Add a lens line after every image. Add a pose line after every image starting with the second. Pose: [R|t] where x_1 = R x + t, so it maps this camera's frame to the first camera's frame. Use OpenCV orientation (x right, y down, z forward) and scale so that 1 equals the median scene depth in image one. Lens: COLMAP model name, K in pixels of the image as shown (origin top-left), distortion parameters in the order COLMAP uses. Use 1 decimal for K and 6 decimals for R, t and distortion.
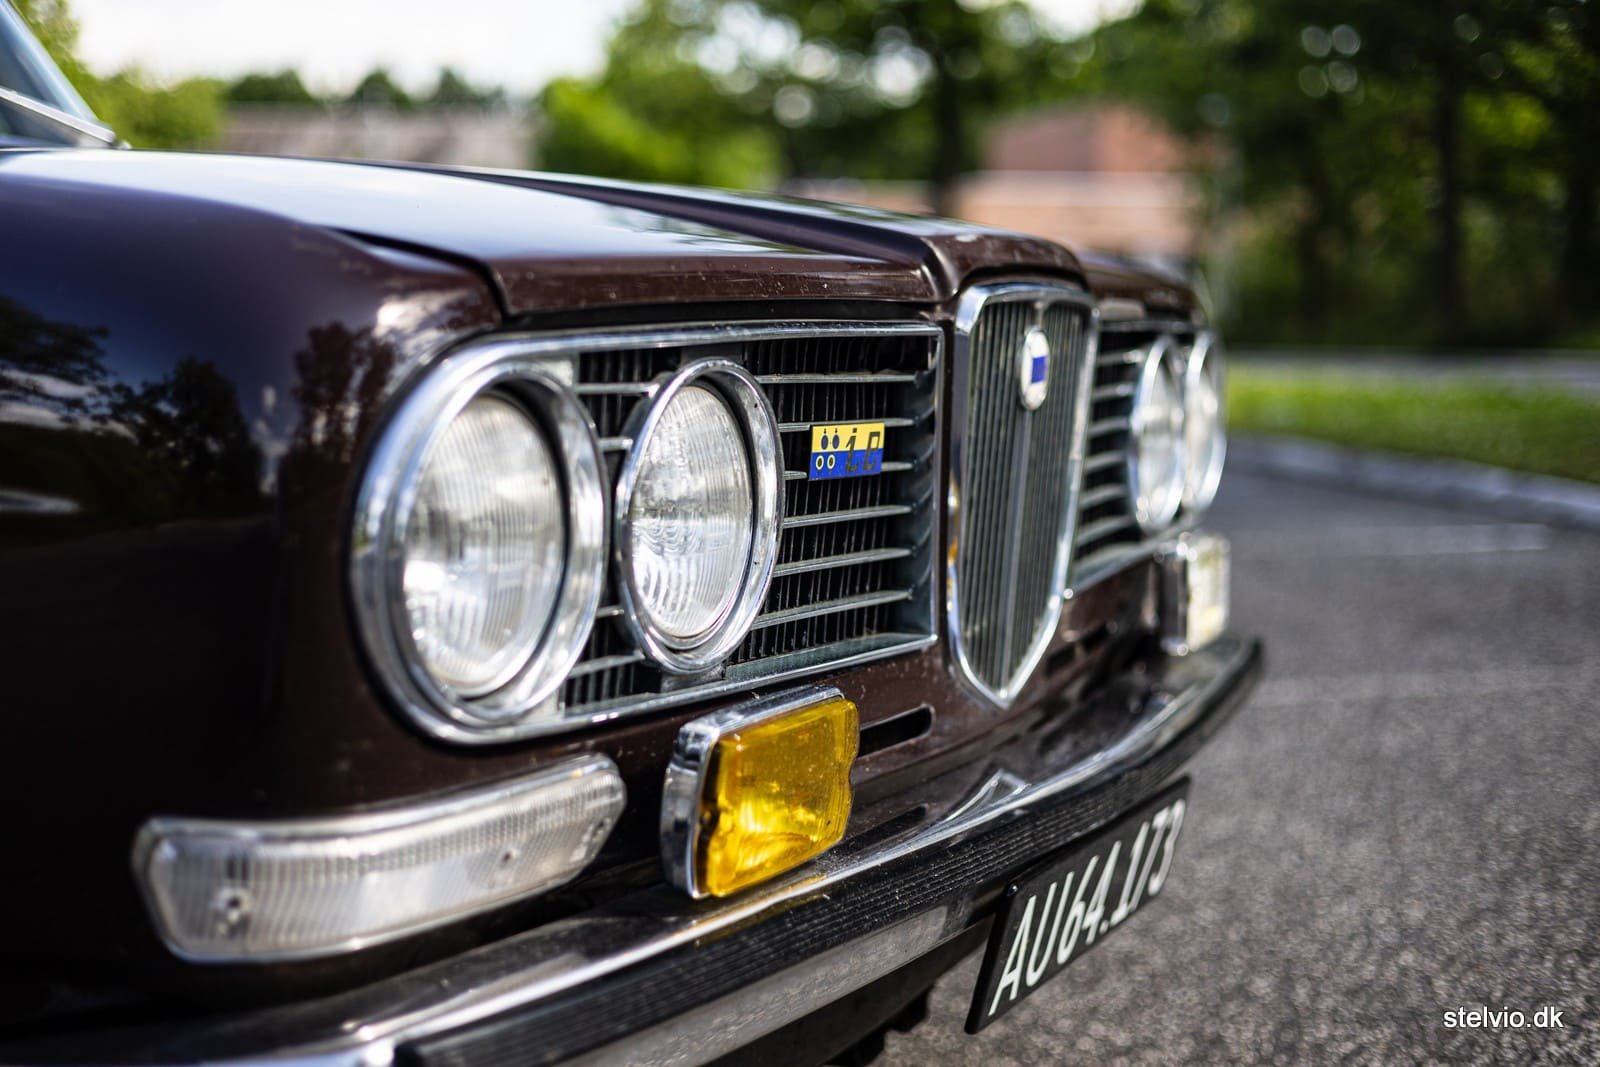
lens RADIAL K [[2296.9, 0, 799.3], [0, 2296.9, 563.7], [0, 0, 1]] dist [0.009193, 0.007723]
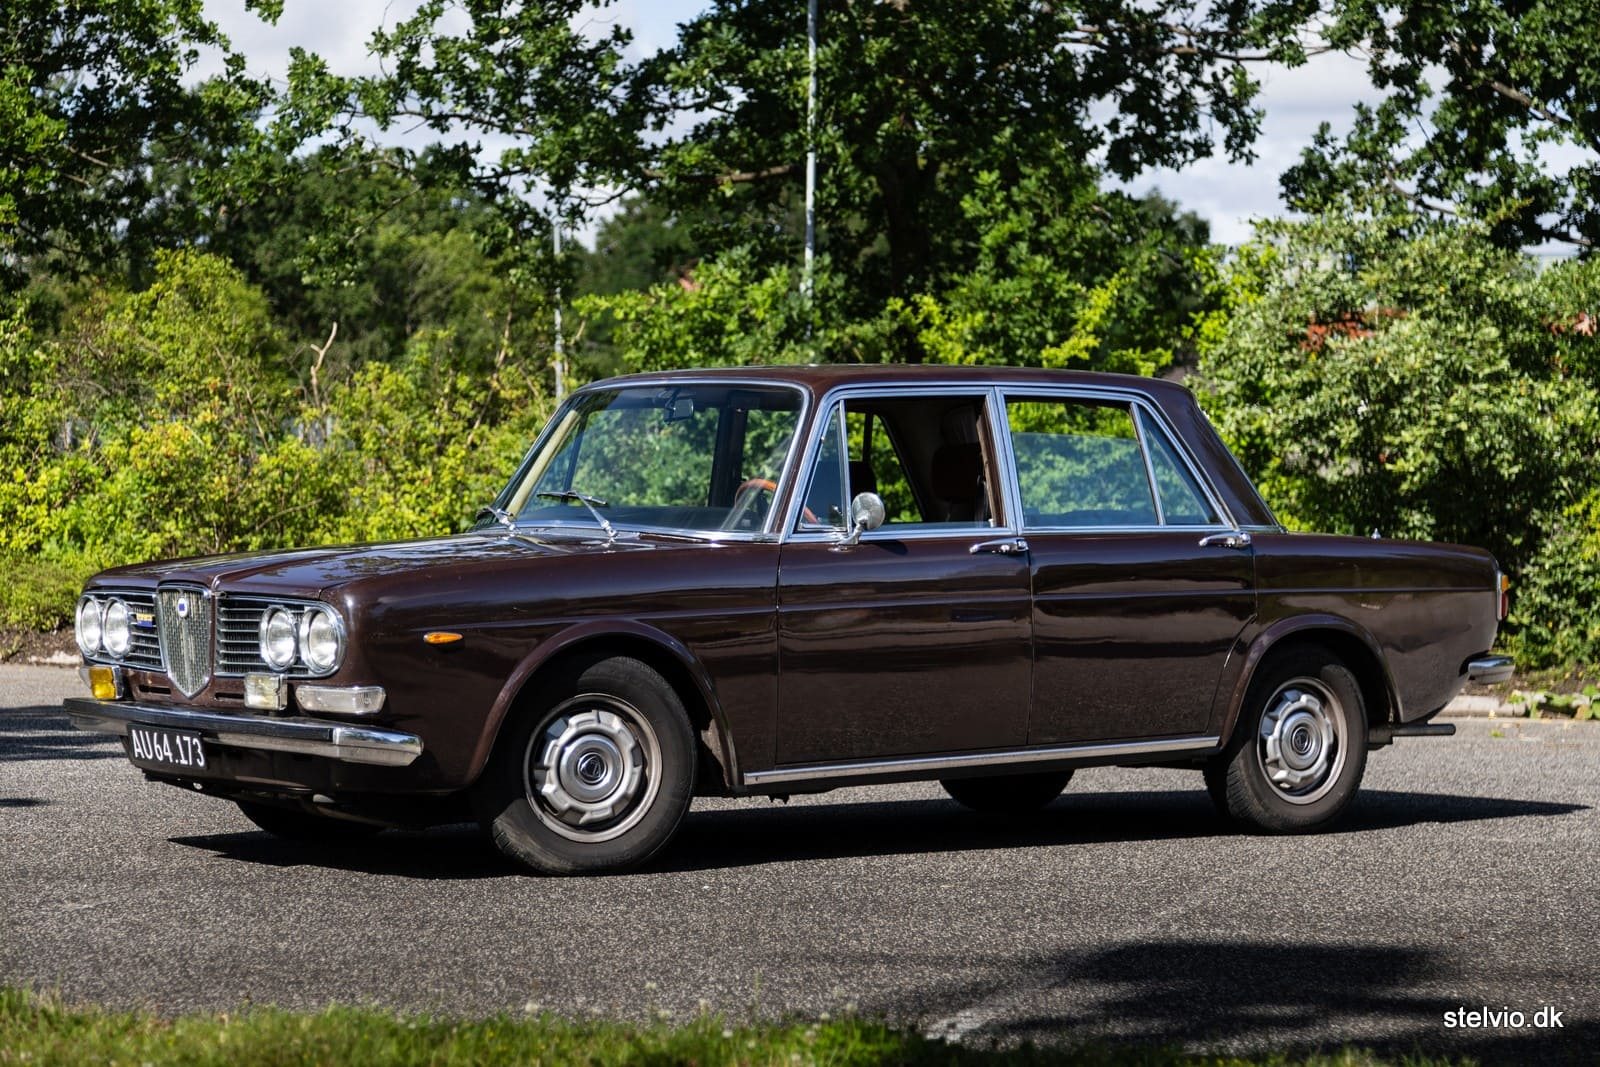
lens RADIAL K [[3555.3, 0, 800.0], [0, 3555.3, 533.5], [0, 0, 1]] dist [0.030192, 0.052200]
pose [[-0.438073, 0.008597, -0.898898, 5.834591], [-0.101603, 0.993073, 0.059014, -0.774990], [0.893179, 0.117183, -0.434165, 5.251430]]
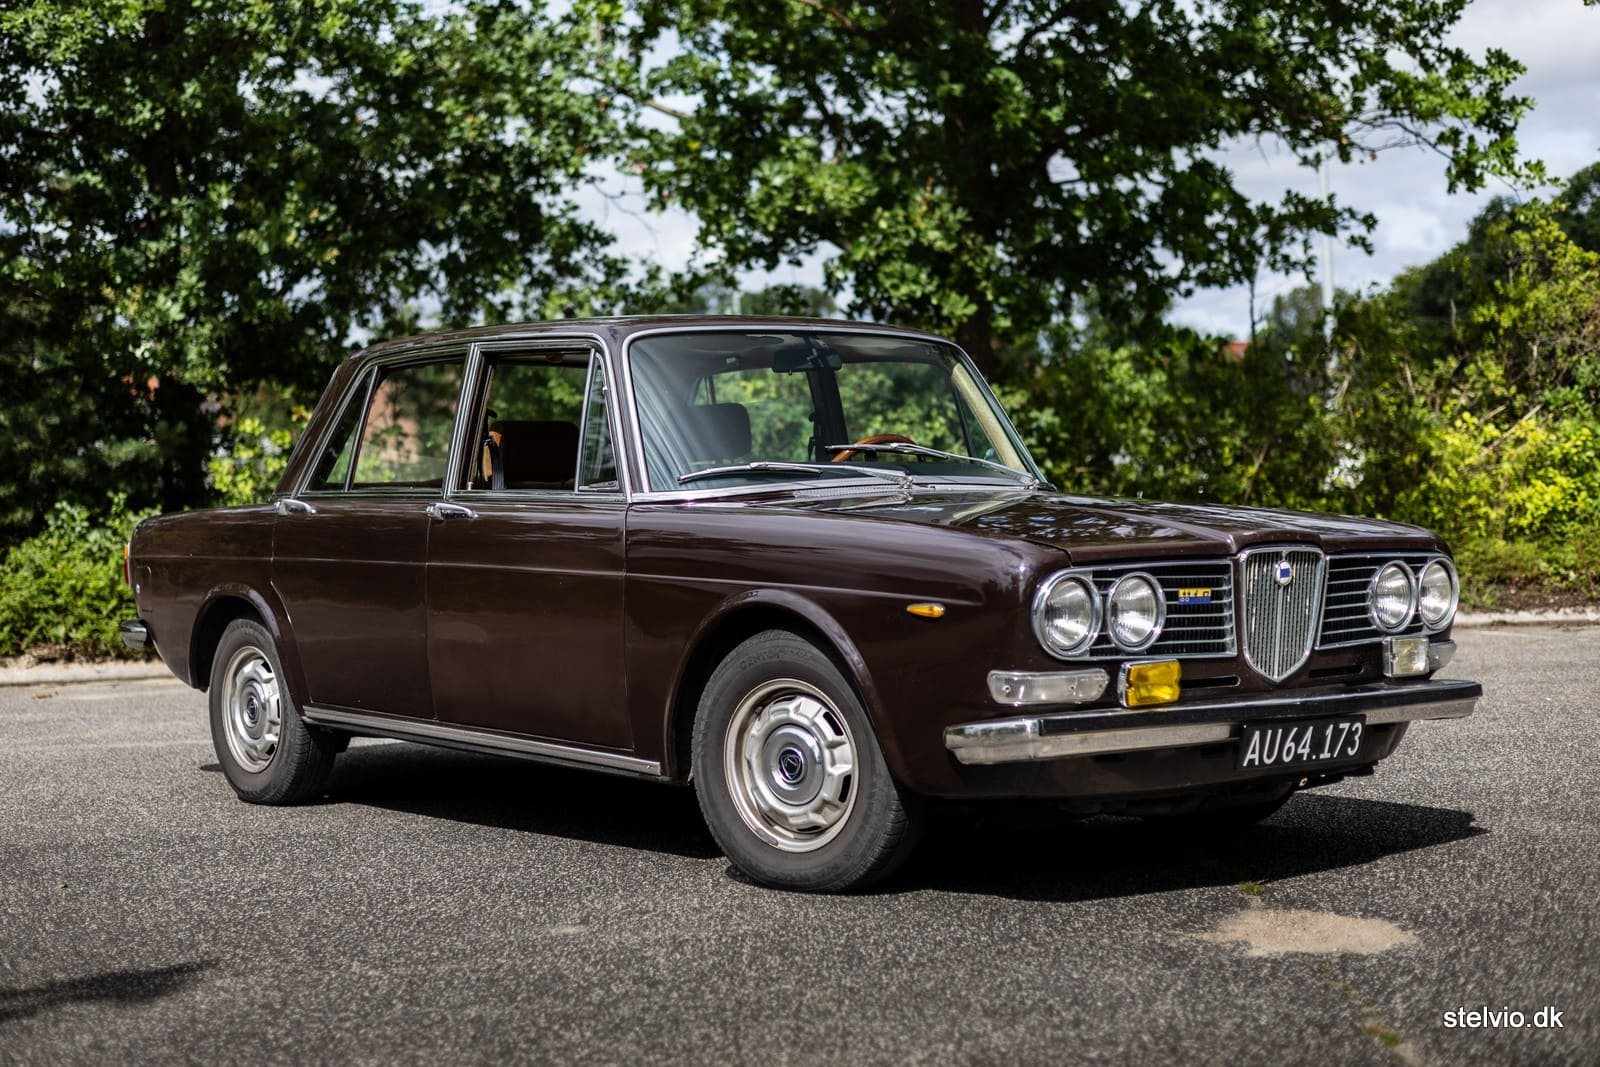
lens RADIAL K [[2562.9, 0, 793.6], [0, 2562.9, 471.4], [0, 0, 1]] dist [0.037820, -0.002416]
pose [[0.902518, -0.012194, -0.430480, 1.192913], [-0.036331, 0.993880, -0.104322, 0.198341], [0.429118, 0.109792, 0.896551, -2.897546]]
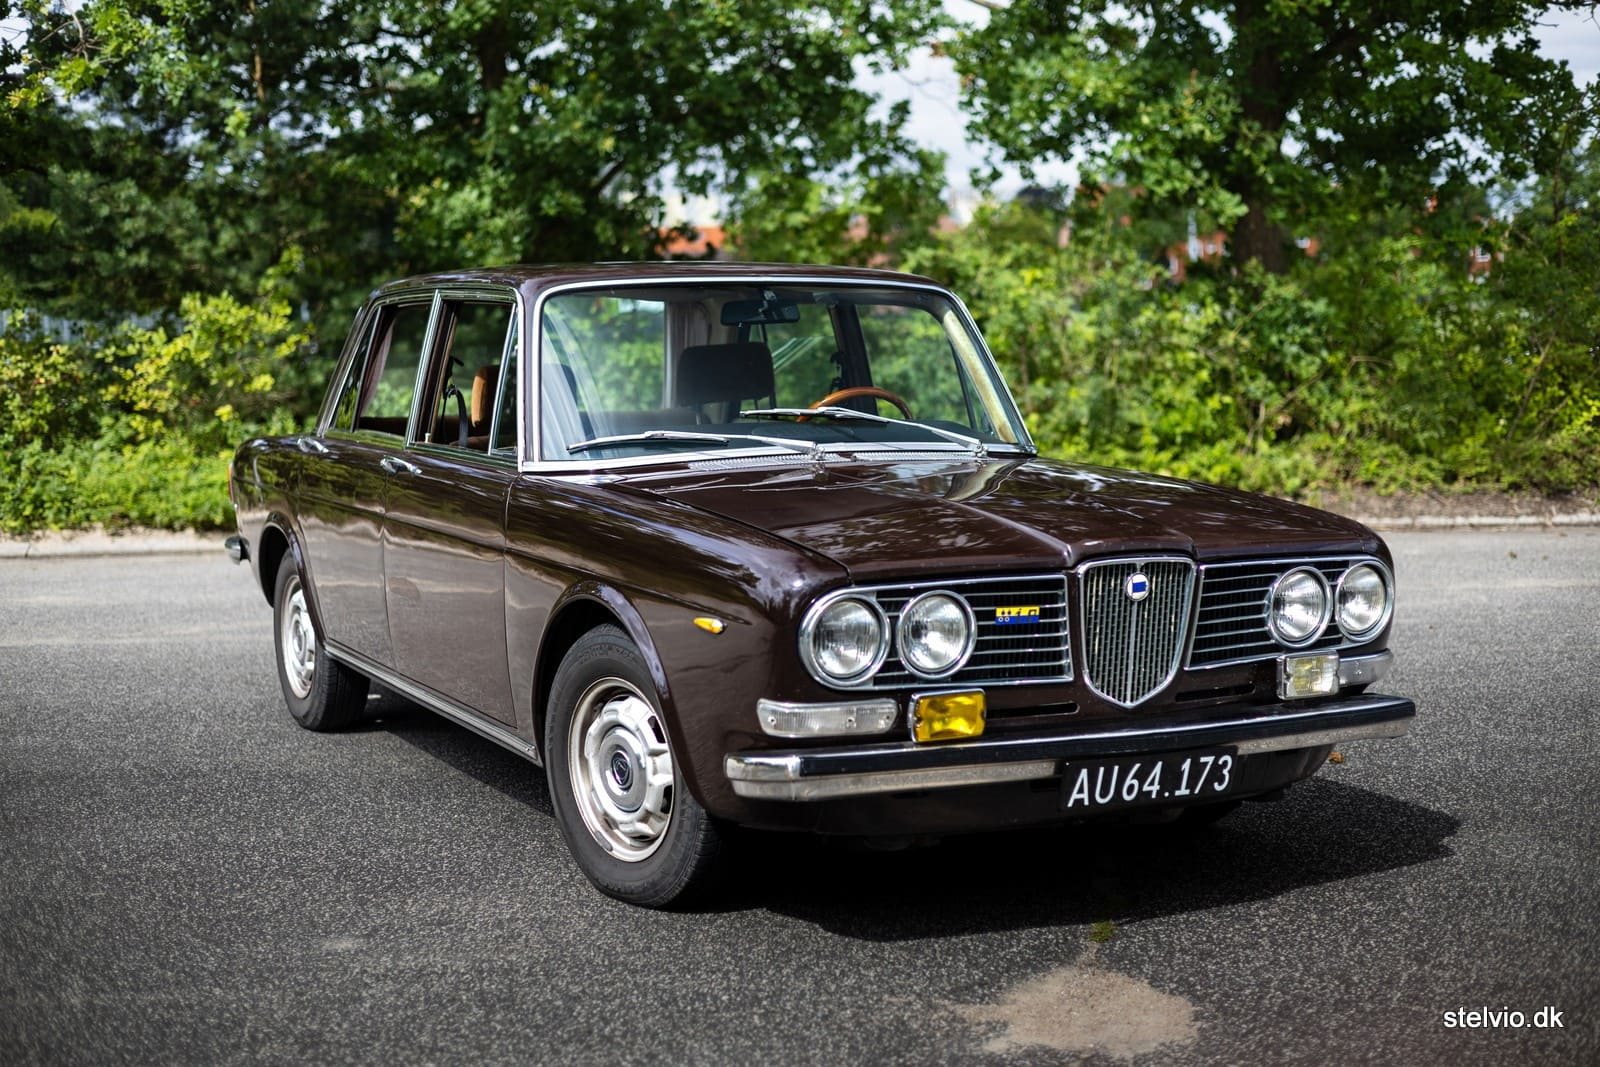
lens RADIAL K [[2288.0, 0, 803.3], [0, 2288.0, 511.3], [0, 0, 1]] dist [0.005120, 0.058239]
pose [[0.798719, 0.046922, -0.599872, 1.692607], [-0.064212, 0.997909, -0.007441, -0.152674], [0.598269, 0.044463, 0.800061, -1.724396]]
